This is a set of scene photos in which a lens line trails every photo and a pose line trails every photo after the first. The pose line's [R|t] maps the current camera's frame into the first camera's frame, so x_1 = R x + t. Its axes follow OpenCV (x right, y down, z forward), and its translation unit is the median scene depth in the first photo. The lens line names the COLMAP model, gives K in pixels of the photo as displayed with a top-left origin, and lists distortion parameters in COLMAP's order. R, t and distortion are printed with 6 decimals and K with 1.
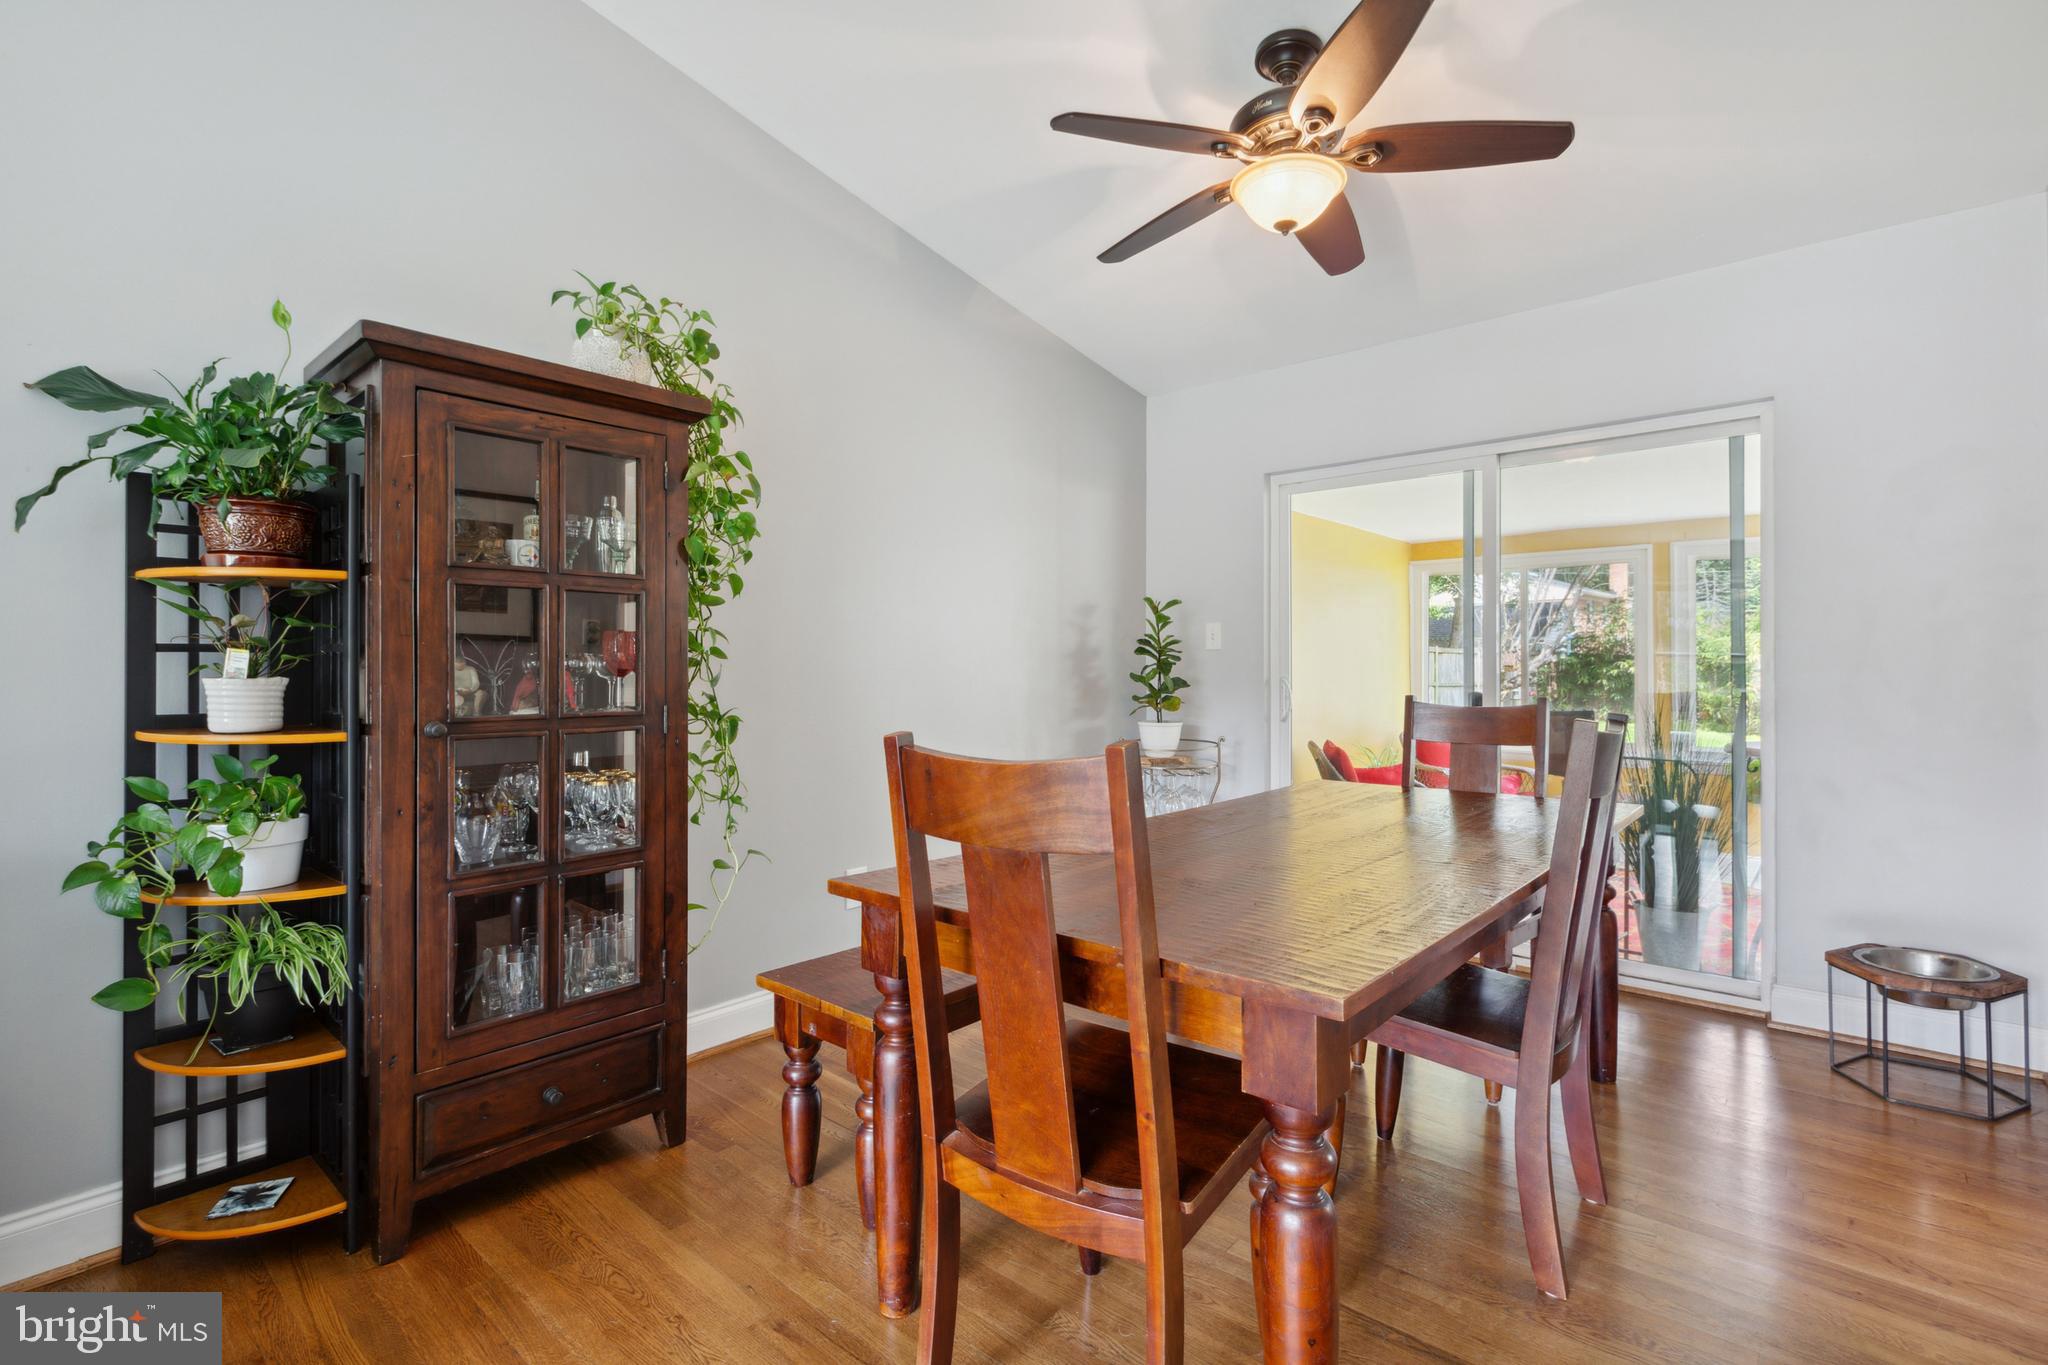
lens RADIAL K [[970.6, 0, 1024.0], [0, 970.6, 682.5], [0, 0, 1]] dist [0.001565, 0.000355]
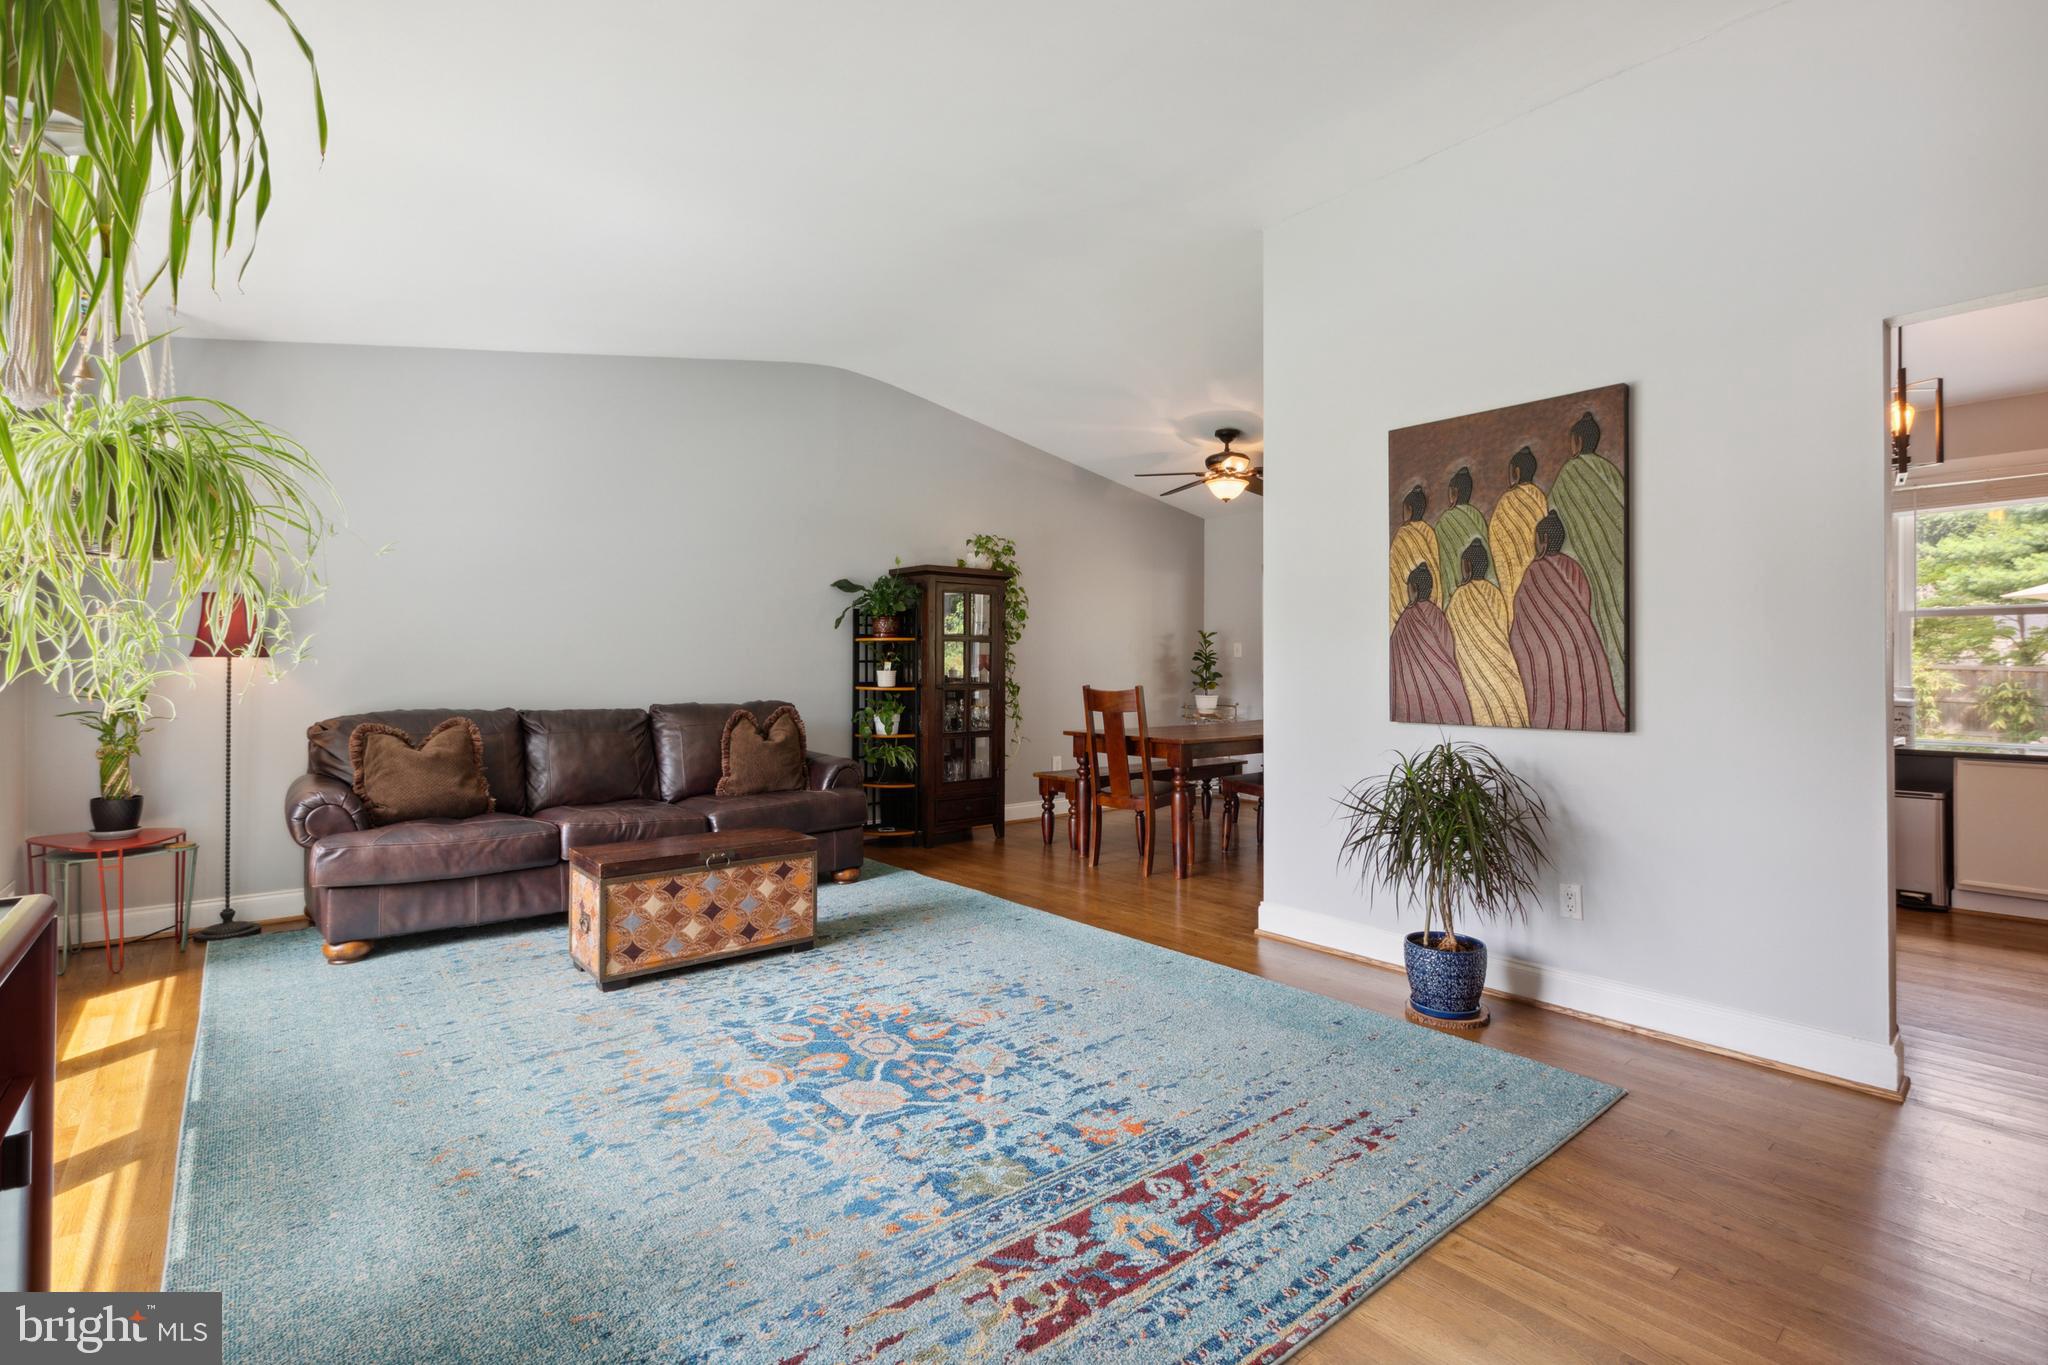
lens RADIAL K [[923.8, 0, 1016.7], [0, 923.8, 683.8], [0, 0, 1]] dist [0.004059, 0.000396]
pose [[0.987326, 0.006198, -0.158582, 0.110760], [-0.005005, 0.999956, 0.007923, 0.010350], [0.158624, -0.007028, 0.987314, -1.660864]]
